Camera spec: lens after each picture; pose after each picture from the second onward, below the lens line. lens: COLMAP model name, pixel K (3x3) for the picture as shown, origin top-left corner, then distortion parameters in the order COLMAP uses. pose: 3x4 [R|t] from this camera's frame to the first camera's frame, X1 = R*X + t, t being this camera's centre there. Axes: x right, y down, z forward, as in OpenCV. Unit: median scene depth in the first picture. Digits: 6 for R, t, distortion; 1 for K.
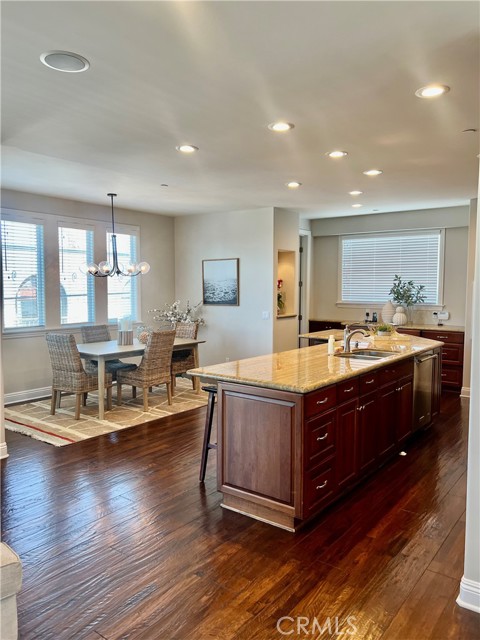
lens RADIAL K [[486.1, 0, 242.3], [0, 486.1, 322.7], [0, 0, 1]] dist [0.031584, -0.051169]
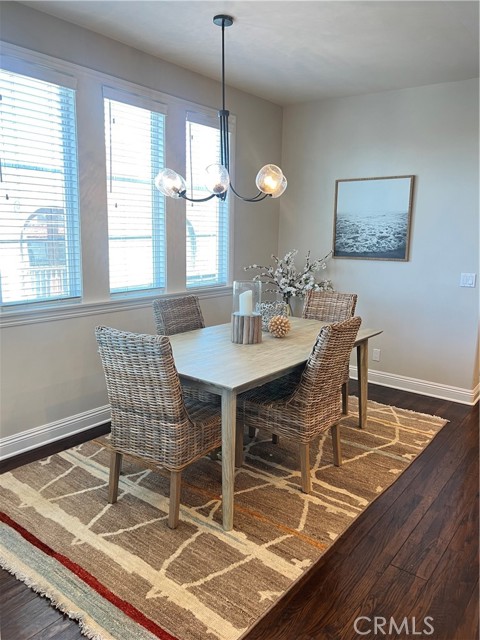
lens RADIAL K [[486.1, 0, 236.9], [0, 486.1, 318.9], [0, 0, 1]] dist [0.031584, -0.051169]
pose [[0.999716, 0.019585, -0.013583, -0.228367], [-0.018073, 0.994442, 0.103728, -0.026459], [0.015539, -0.103453, 0.994513, 0.480745]]
